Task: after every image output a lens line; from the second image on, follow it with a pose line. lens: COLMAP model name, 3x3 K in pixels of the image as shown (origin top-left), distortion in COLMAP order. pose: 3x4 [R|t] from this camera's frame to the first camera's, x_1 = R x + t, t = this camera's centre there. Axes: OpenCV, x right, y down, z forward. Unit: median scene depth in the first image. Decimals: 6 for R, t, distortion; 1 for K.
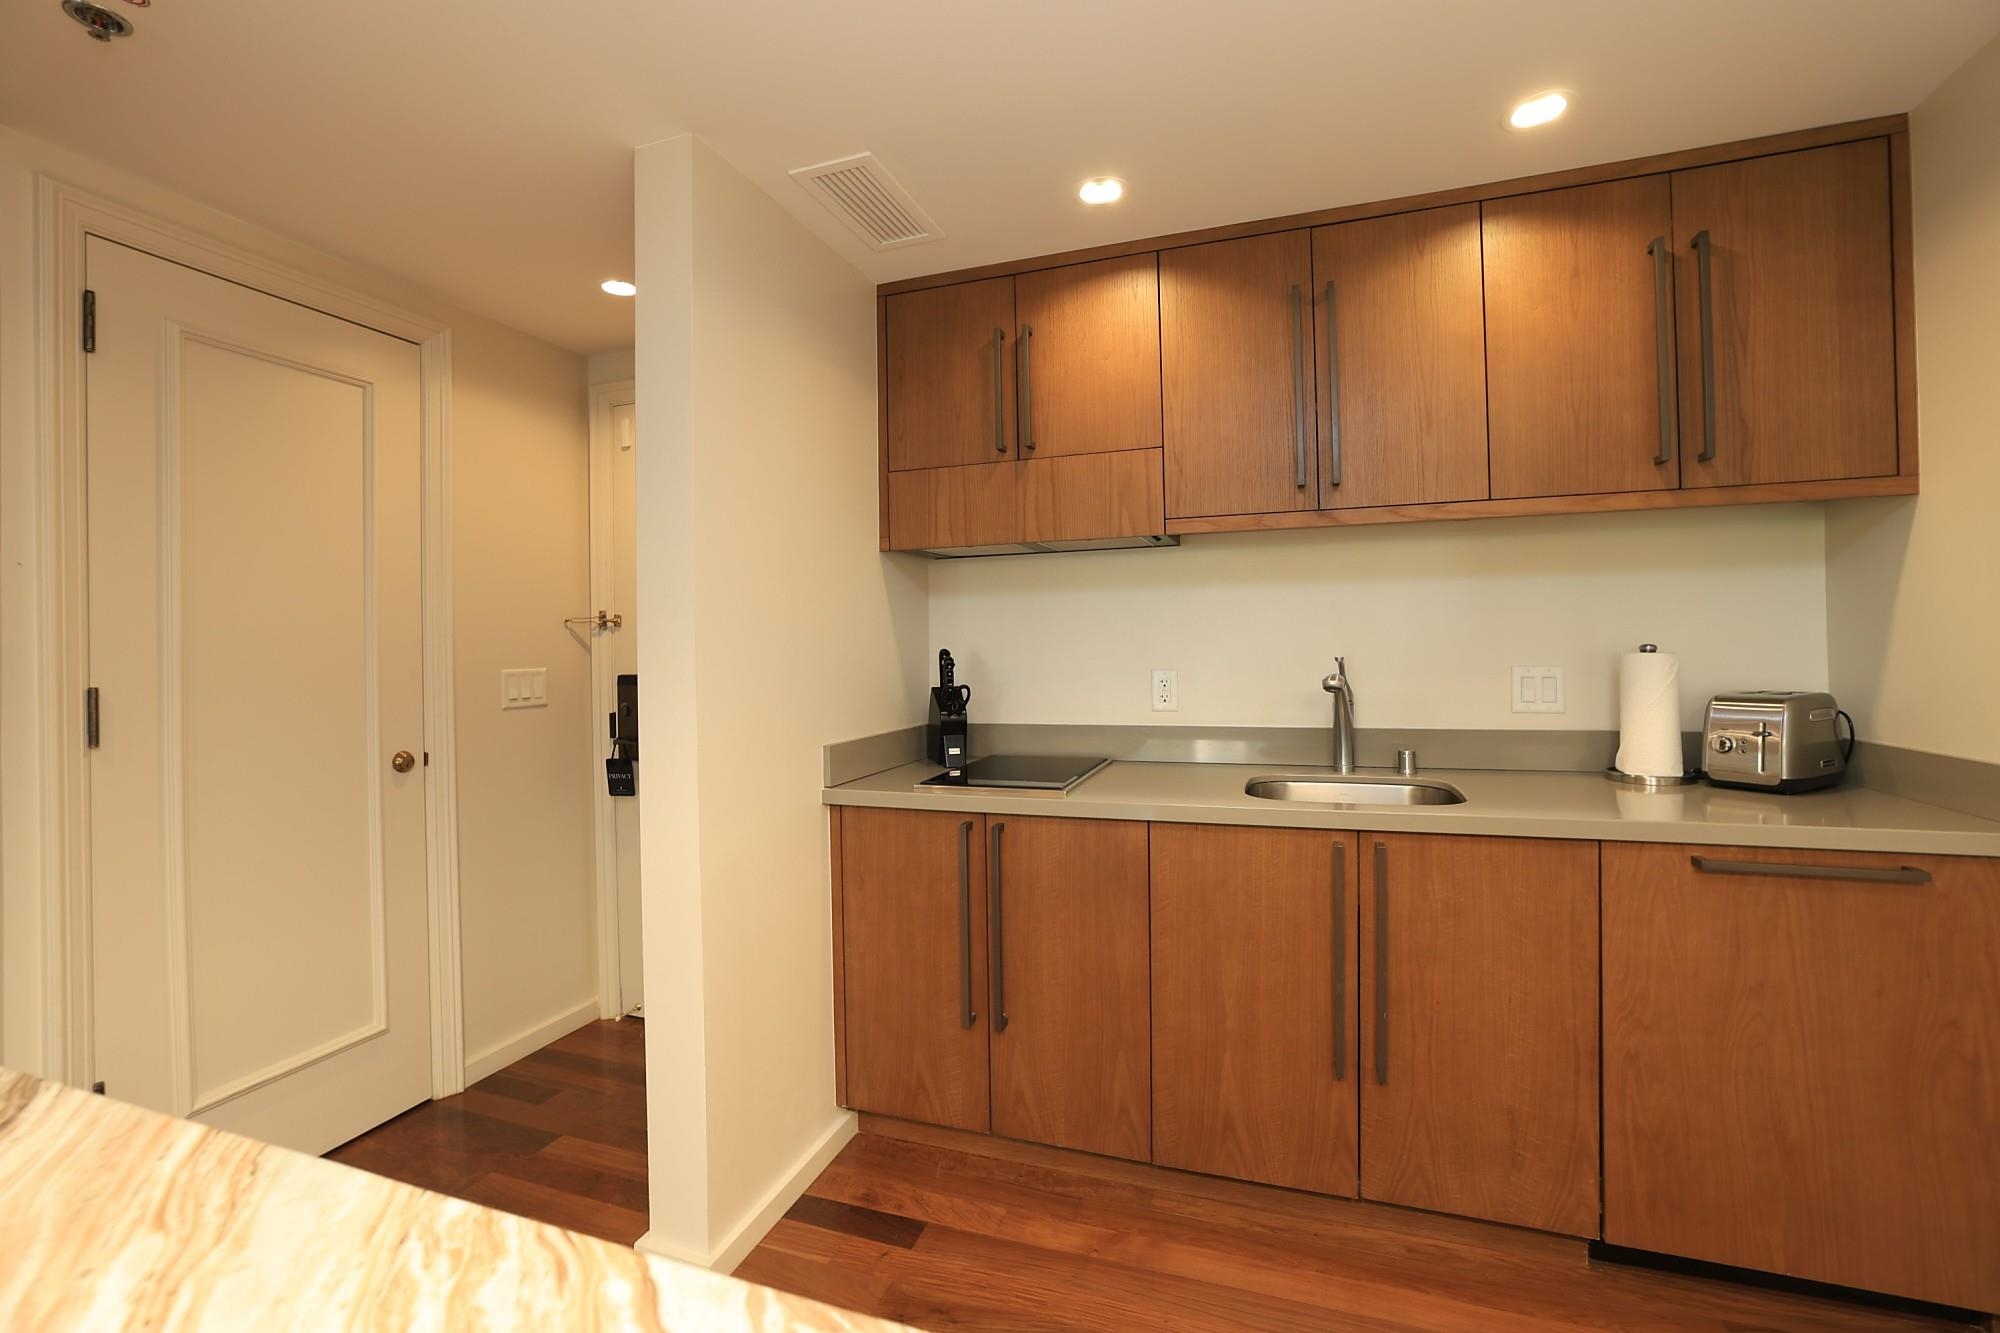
lens RADIAL K [[868.3, 0, 997.3], [0, 868.3, 643.6], [0, 0, 1]] dist [-0.031896, 0.003627]
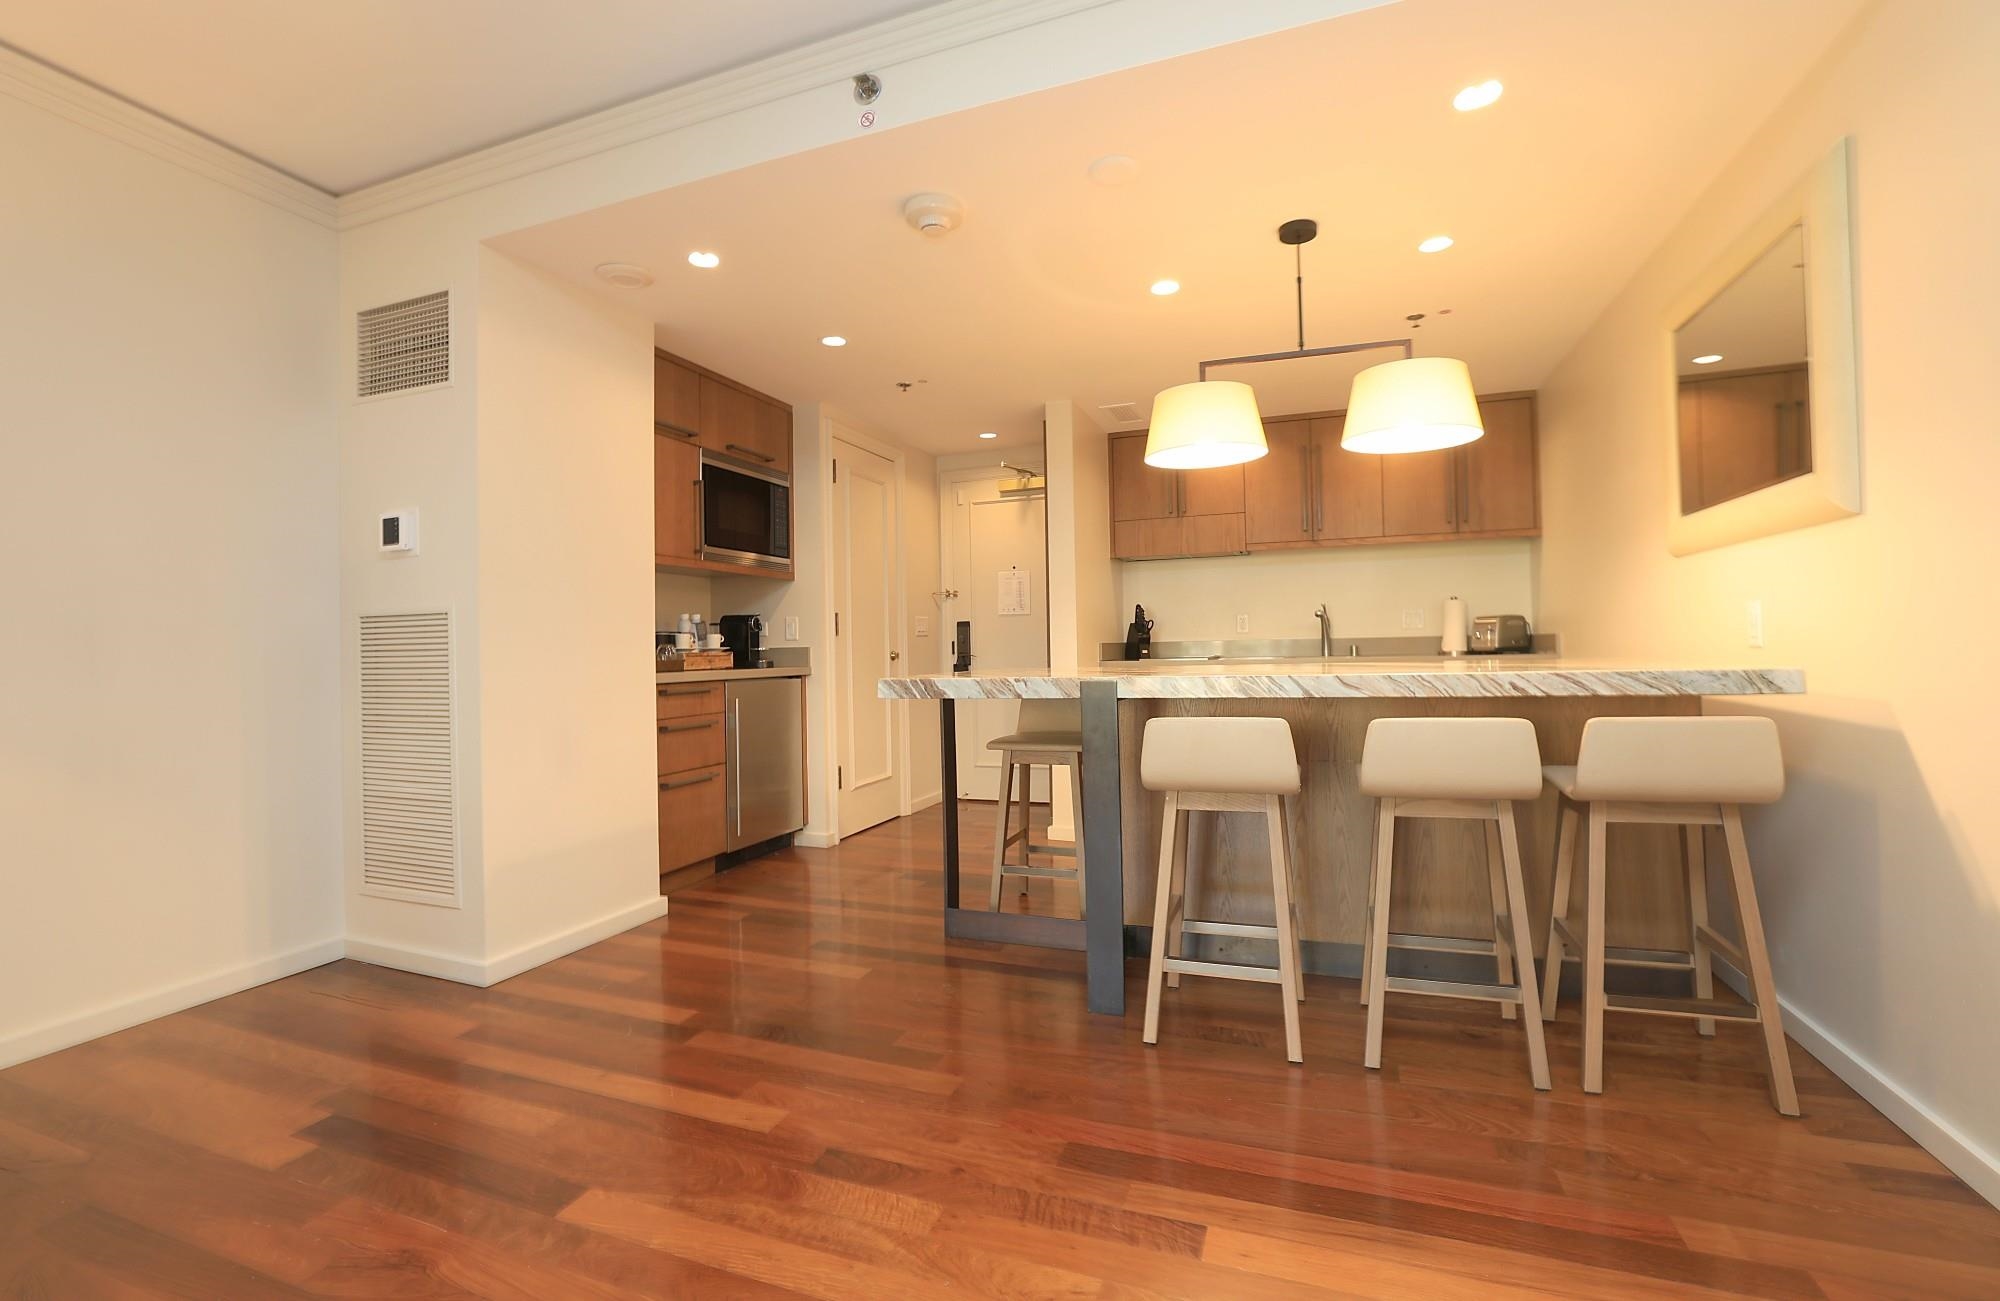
lens RADIAL K [[874.9, 0, 1006.9], [0, 874.9, 640.1], [0, 0, 1]] dist [-0.023948, 0.002013]
pose [[0.999946, -0.003033, -0.009962, -0.415442], [0.002986, 0.999984, -0.004736, 0.118000], [0.009976, 0.004706, 0.999939, -1.306350]]
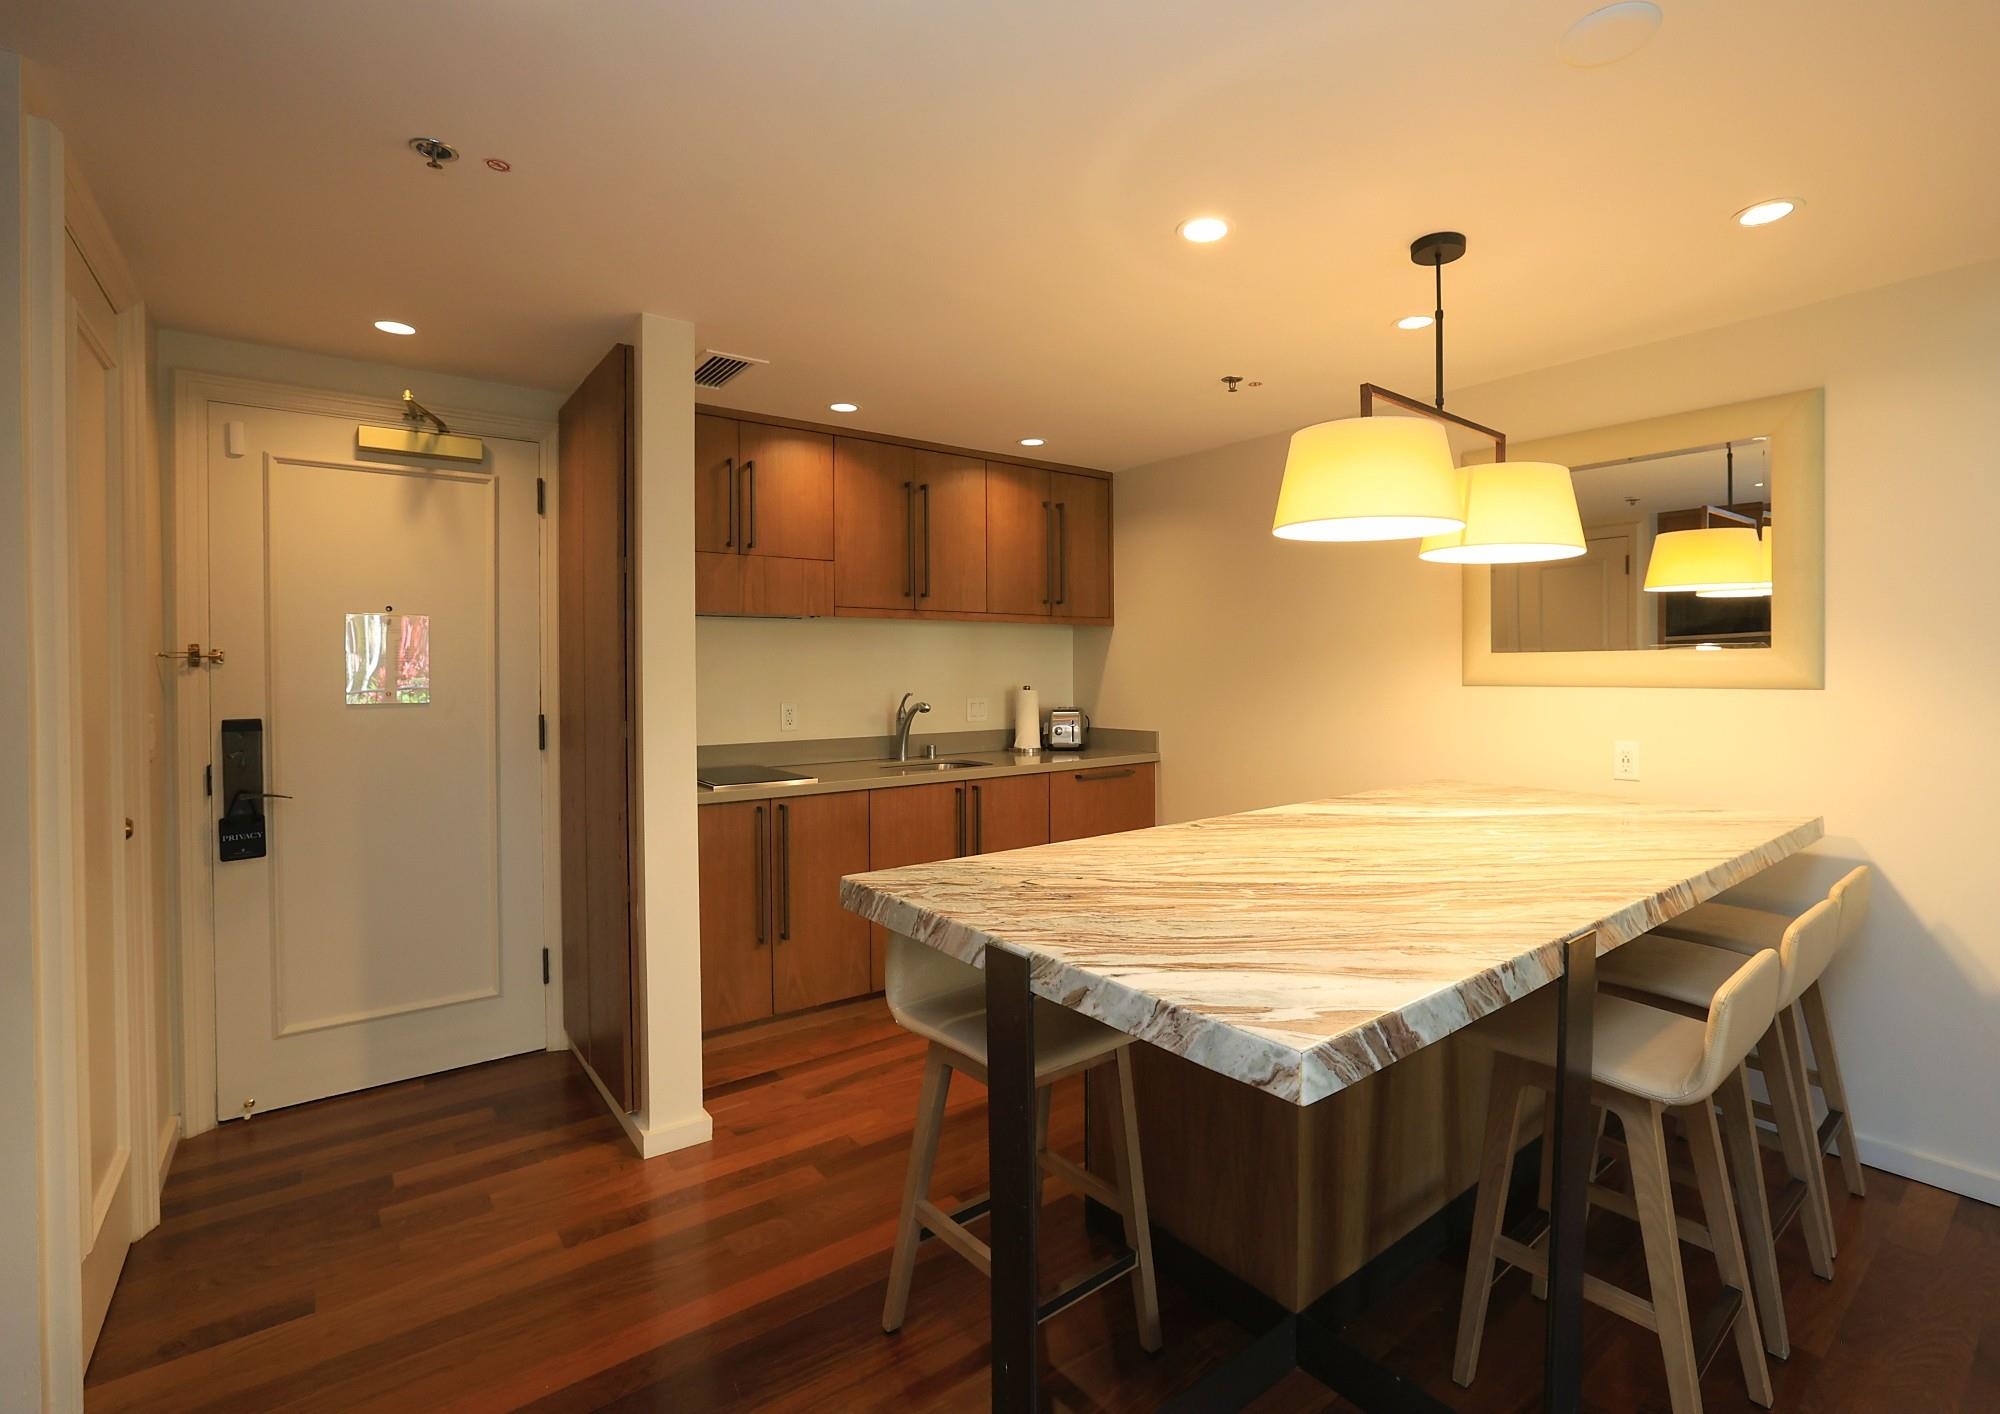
lens RADIAL K [[930.5, 0, 1056.2], [0, 930.5, 681.7], [0, 0, 1]] dist [-0.034014, 0.007529]
pose [[0.523168, 0.001137, 0.852229, -1.045503], [-0.006395, 0.999976, 0.002591, -0.012941], [-0.852205, -0.006806, 0.523163, -0.233806]]
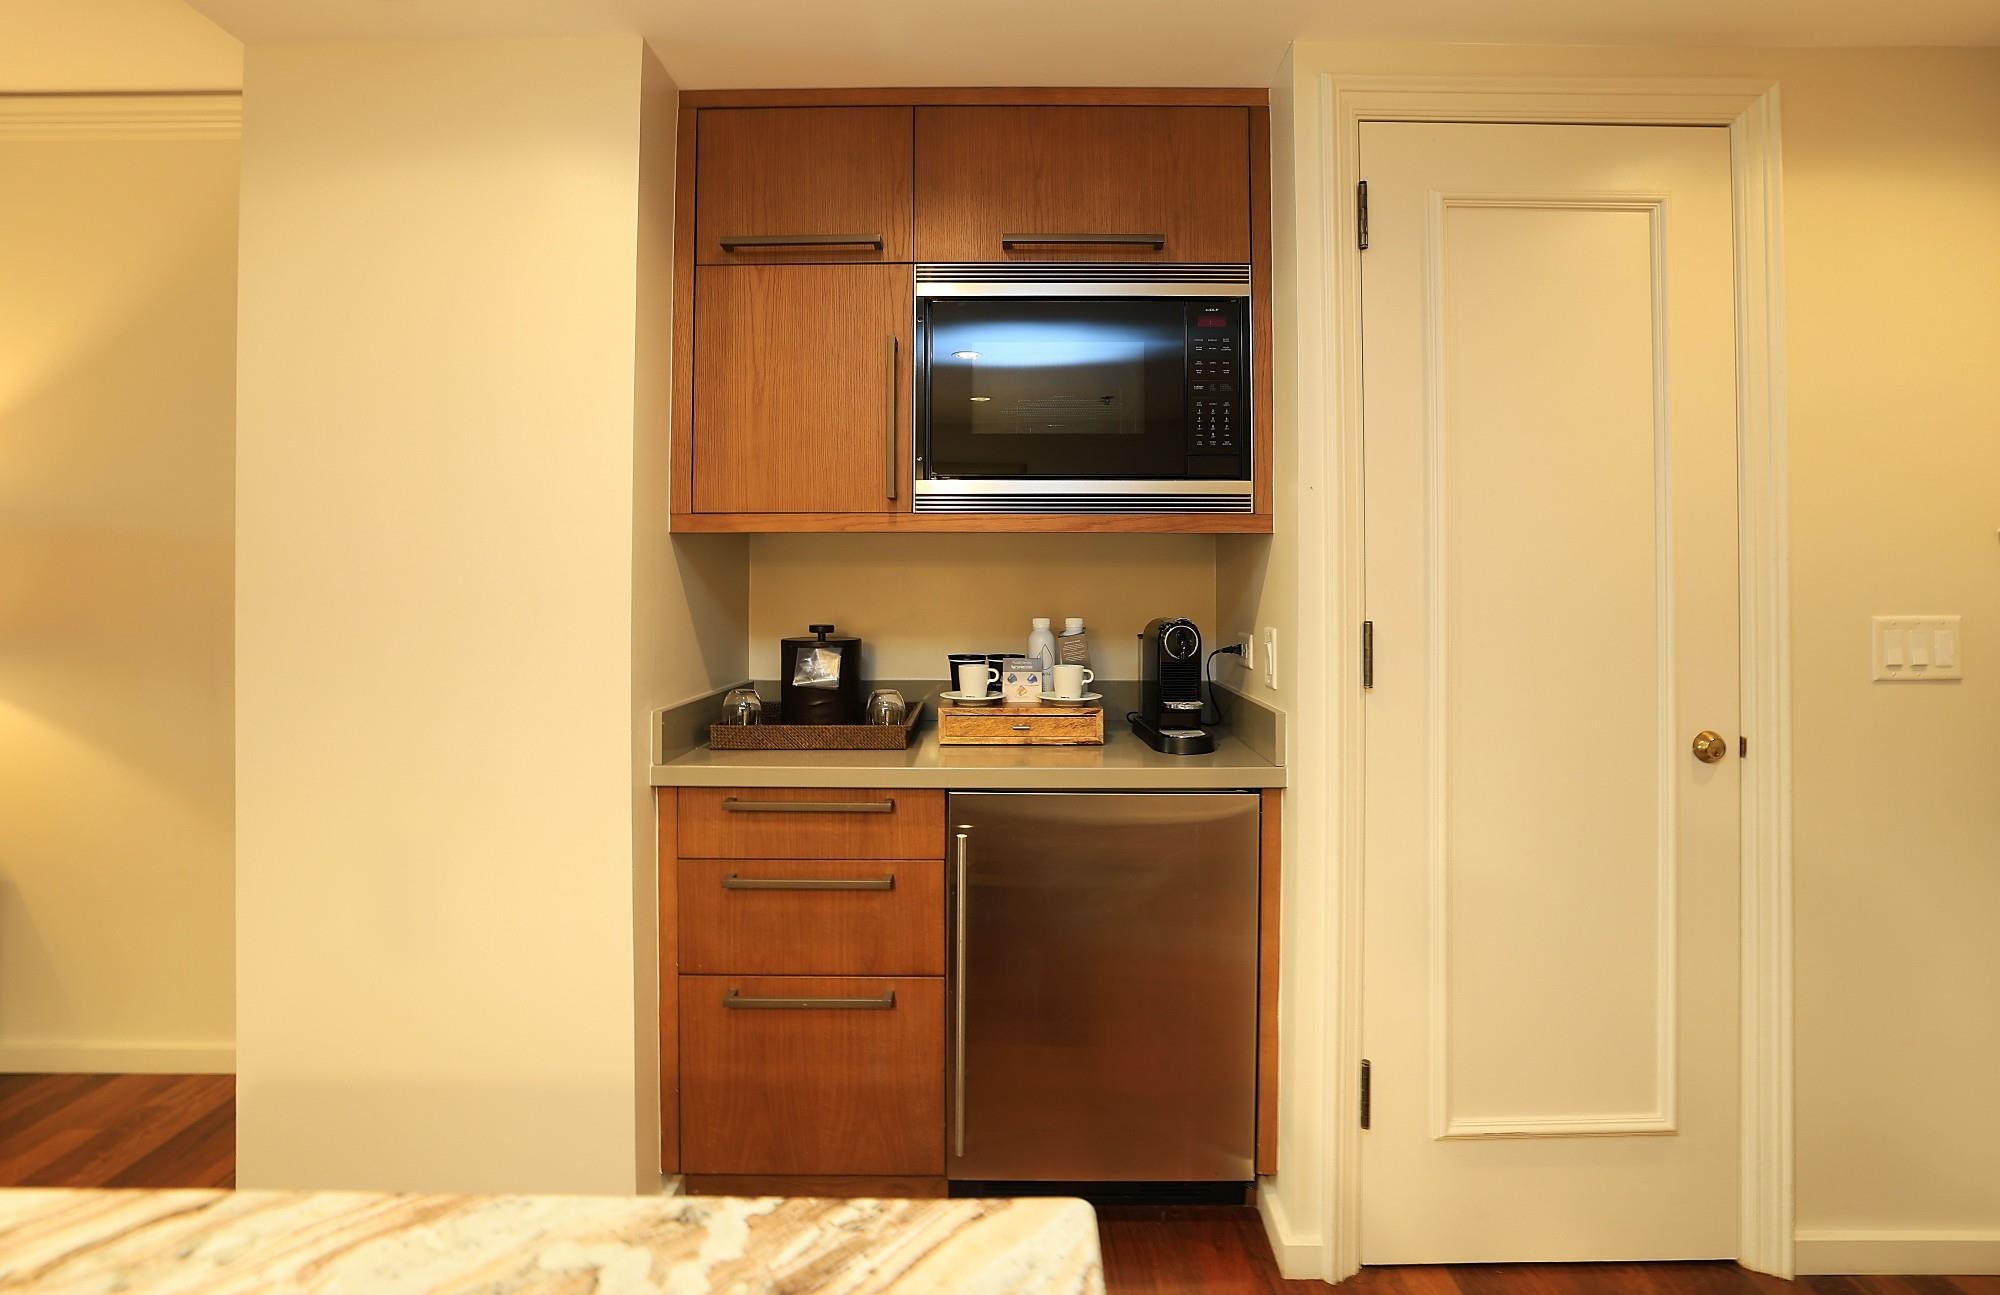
lens RADIAL K [[965.7, 0, 1035.6], [0, 965.7, 580.2], [0, 0, 1]] dist [-0.023608, 0.004034]
pose [[0.342311, 0.002006, -0.939585, -0.179889], [-0.001873, 0.999997, 0.001453, 0.006414], [0.939585, 0.001263, 0.342314, 0.258973]]
